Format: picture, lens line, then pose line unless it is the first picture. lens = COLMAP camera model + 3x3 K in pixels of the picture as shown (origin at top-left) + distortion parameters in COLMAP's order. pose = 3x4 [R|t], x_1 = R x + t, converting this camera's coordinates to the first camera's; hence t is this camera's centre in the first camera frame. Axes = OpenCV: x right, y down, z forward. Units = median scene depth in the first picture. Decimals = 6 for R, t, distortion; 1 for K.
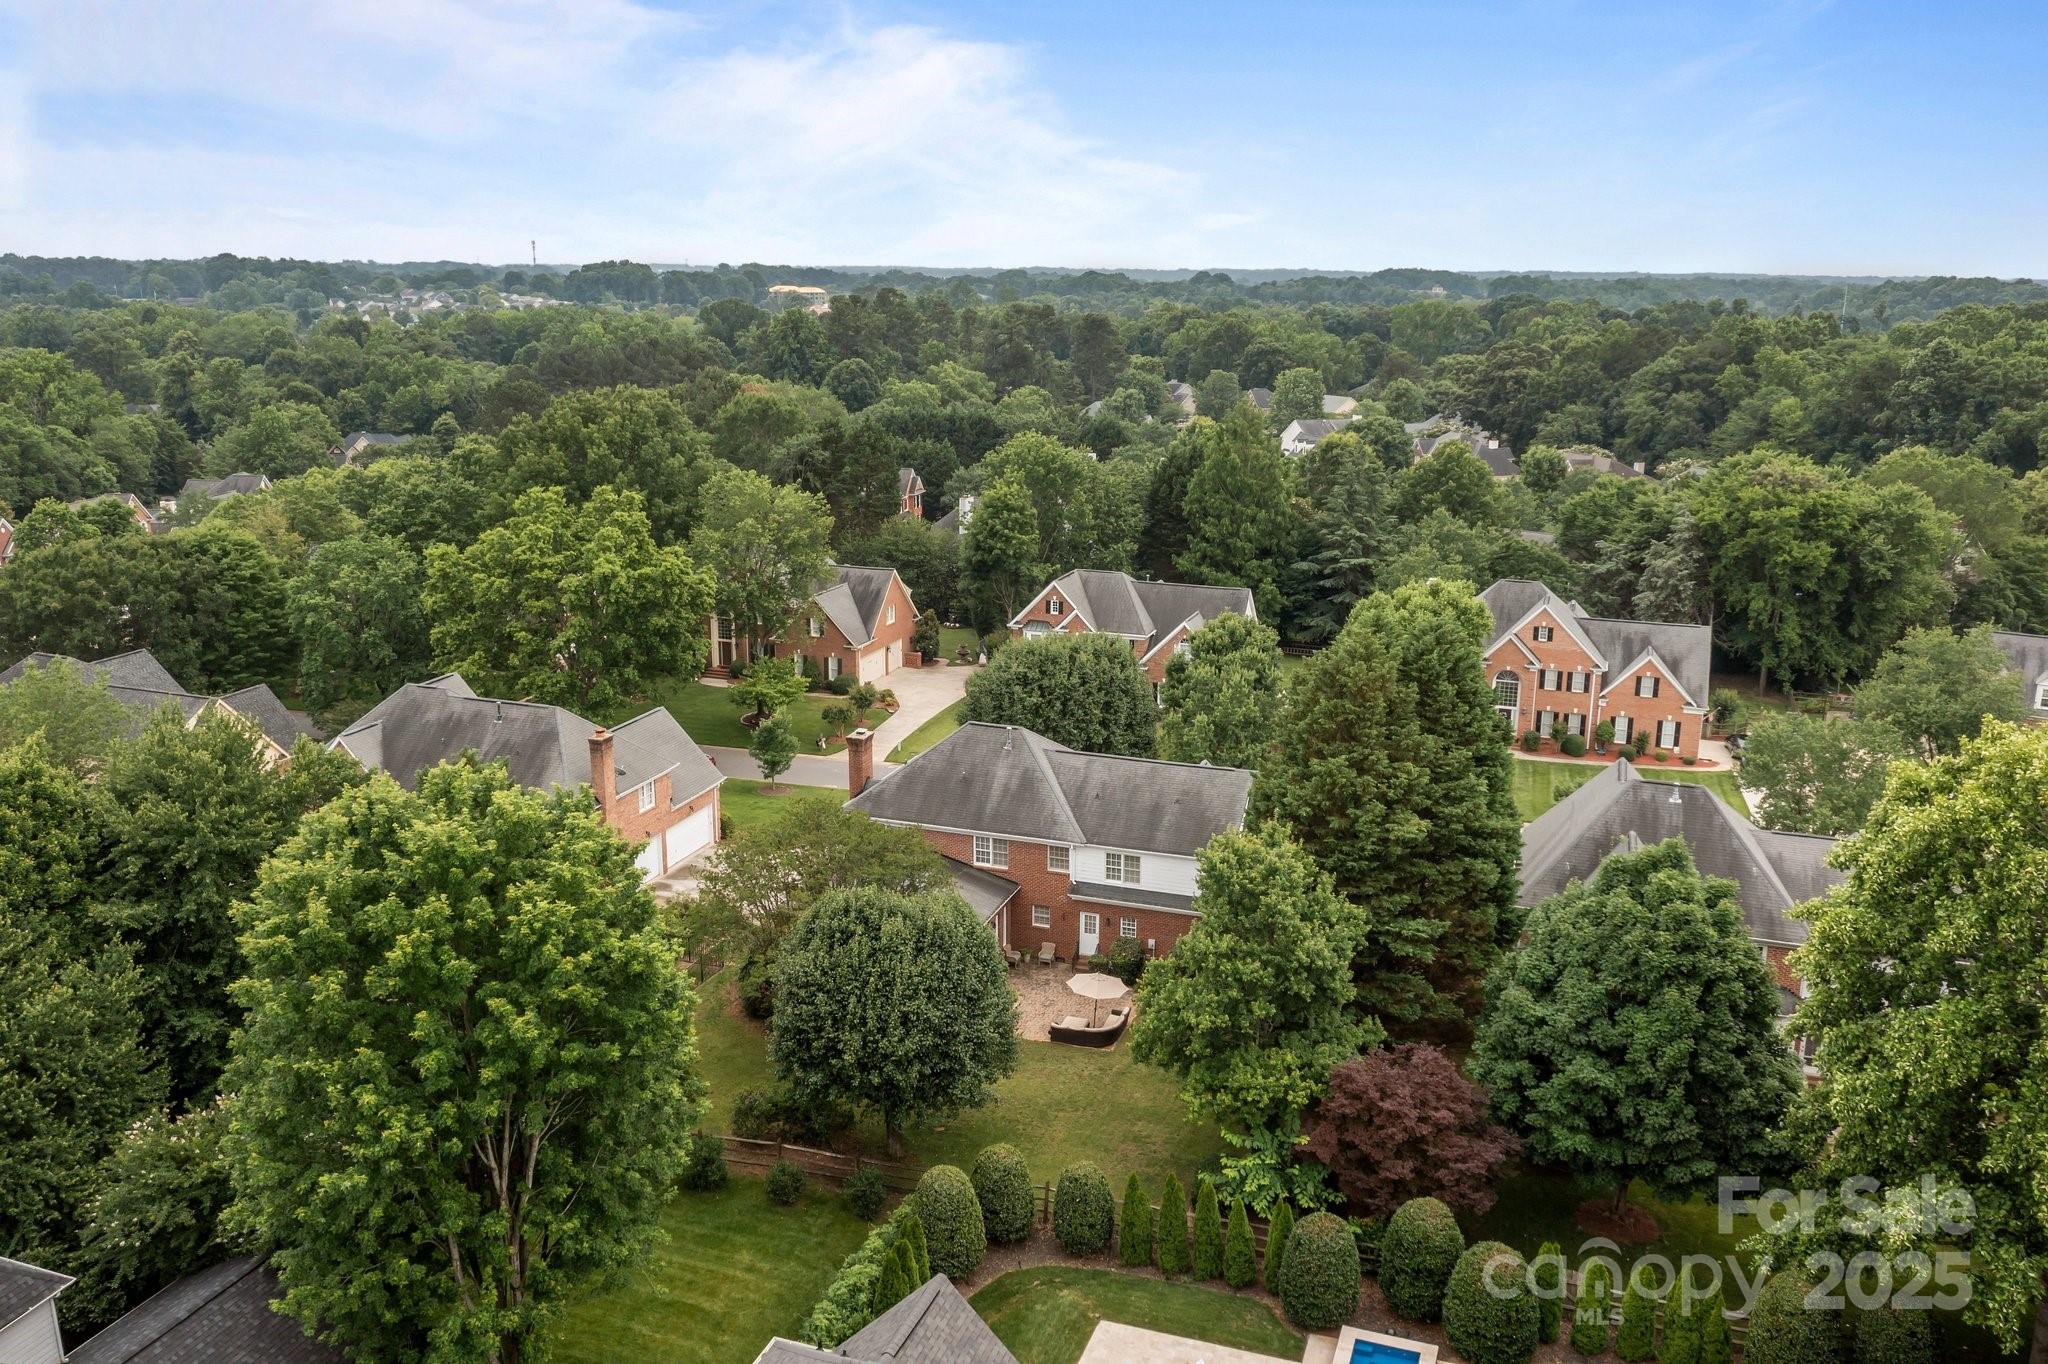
lens RADIAL K [[1650.4, 0, 1026.8], [0, 1650.4, 677.7], [0, 0, 1]] dist [-0.025580, -0.006937]
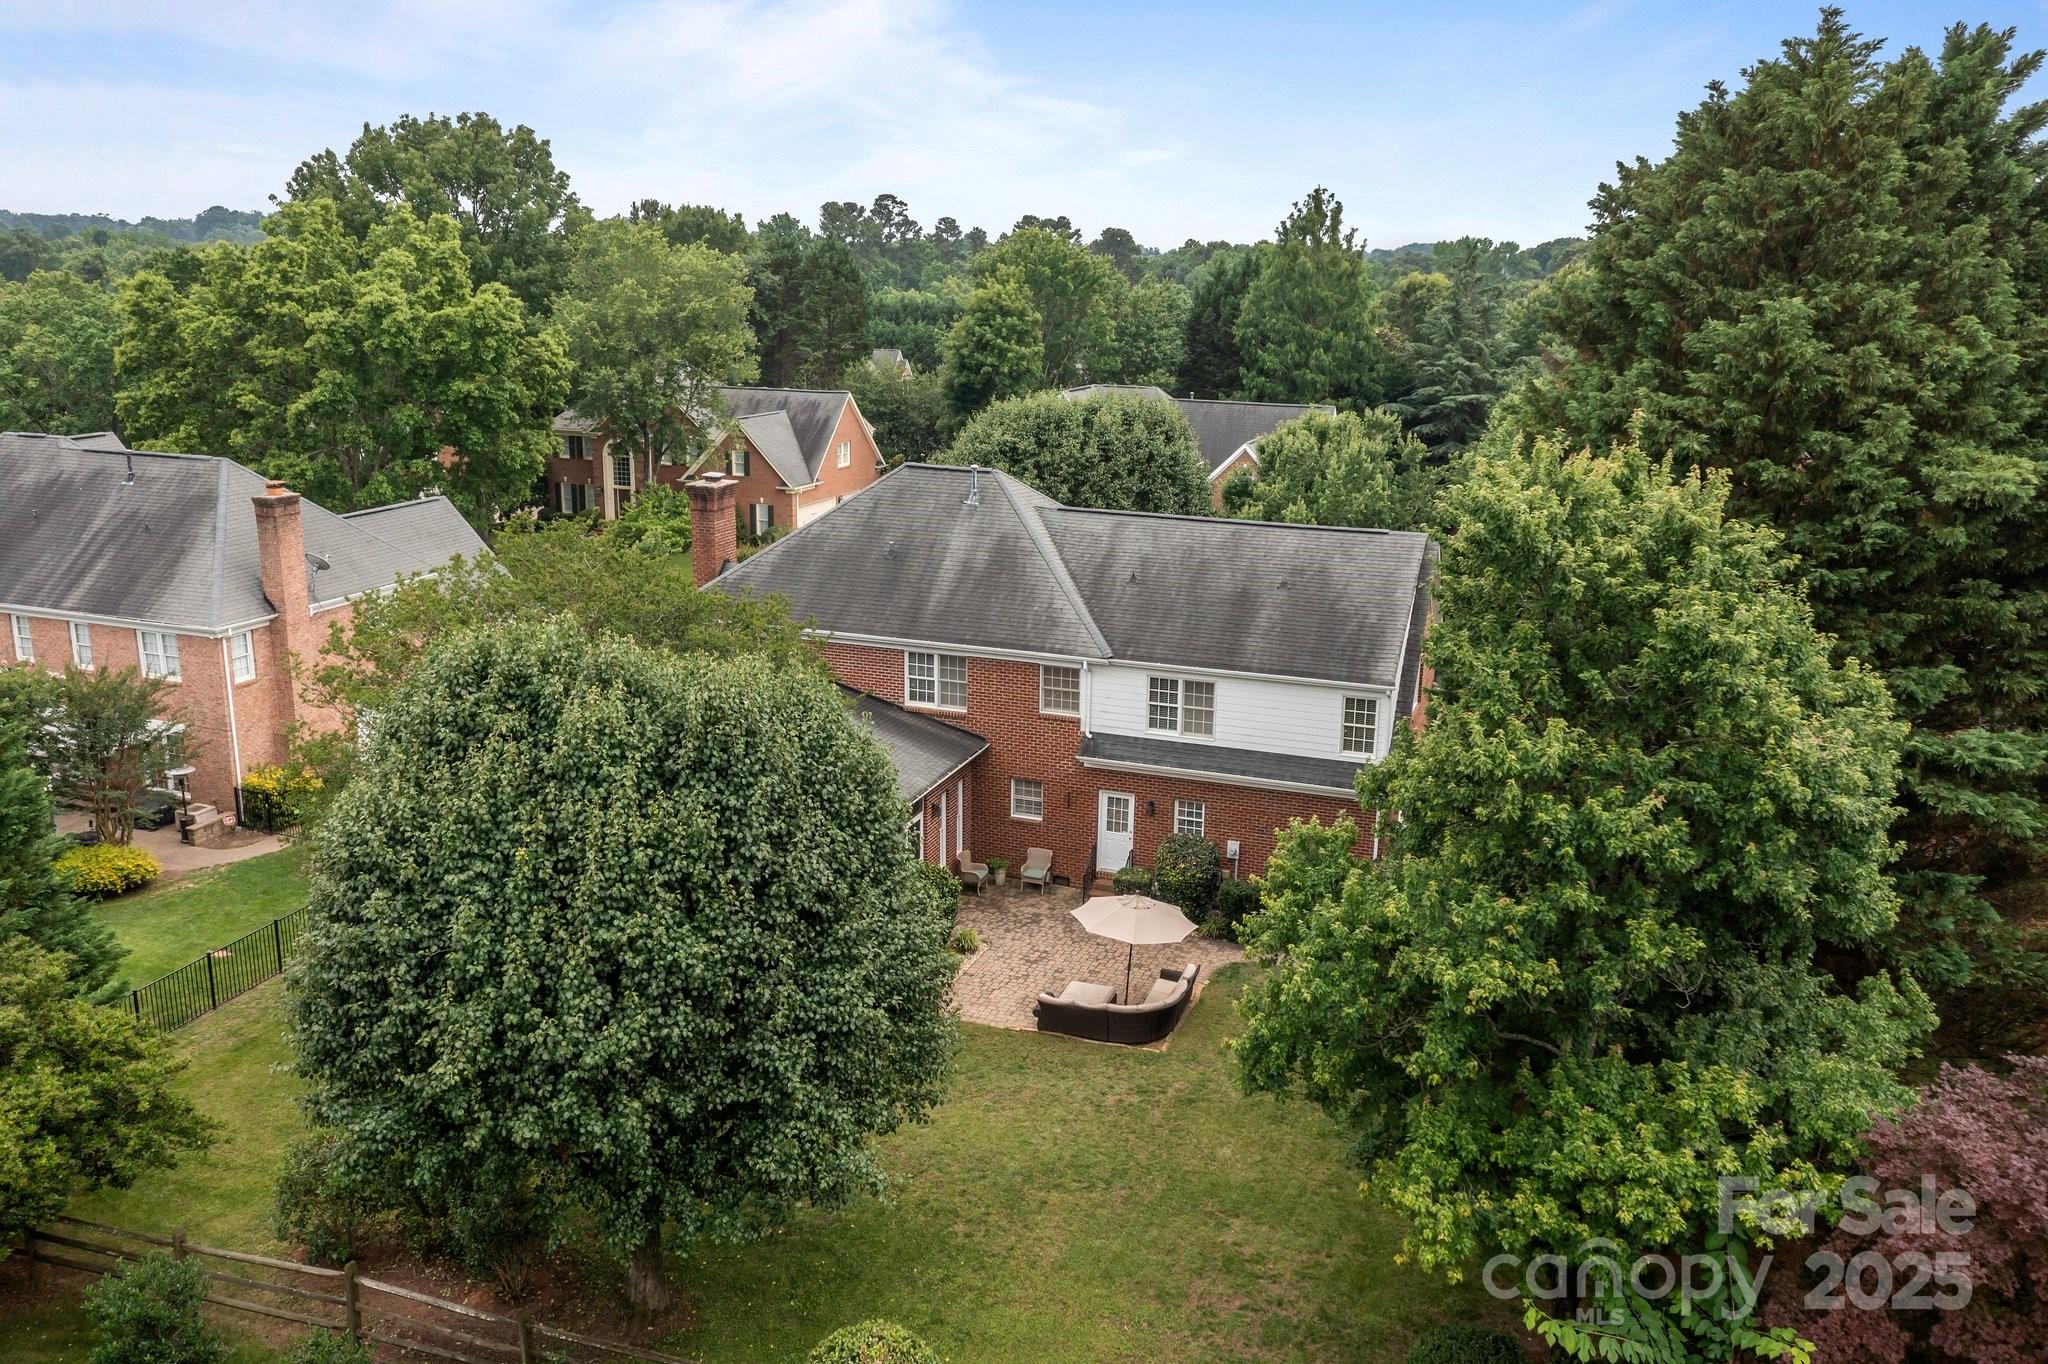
lens RADIAL K [[1650.4, 0, 1024.6], [0, 1650.4, 685.5], [0, 0, 1]] dist [-0.025580, -0.006937]
pose [[0.999899, 0.011087, -0.008892, 0.012637], [-0.010967, 0.999849, 0.013447, 0.102098], [0.009040, -0.013348, 0.999870, 0.468115]]
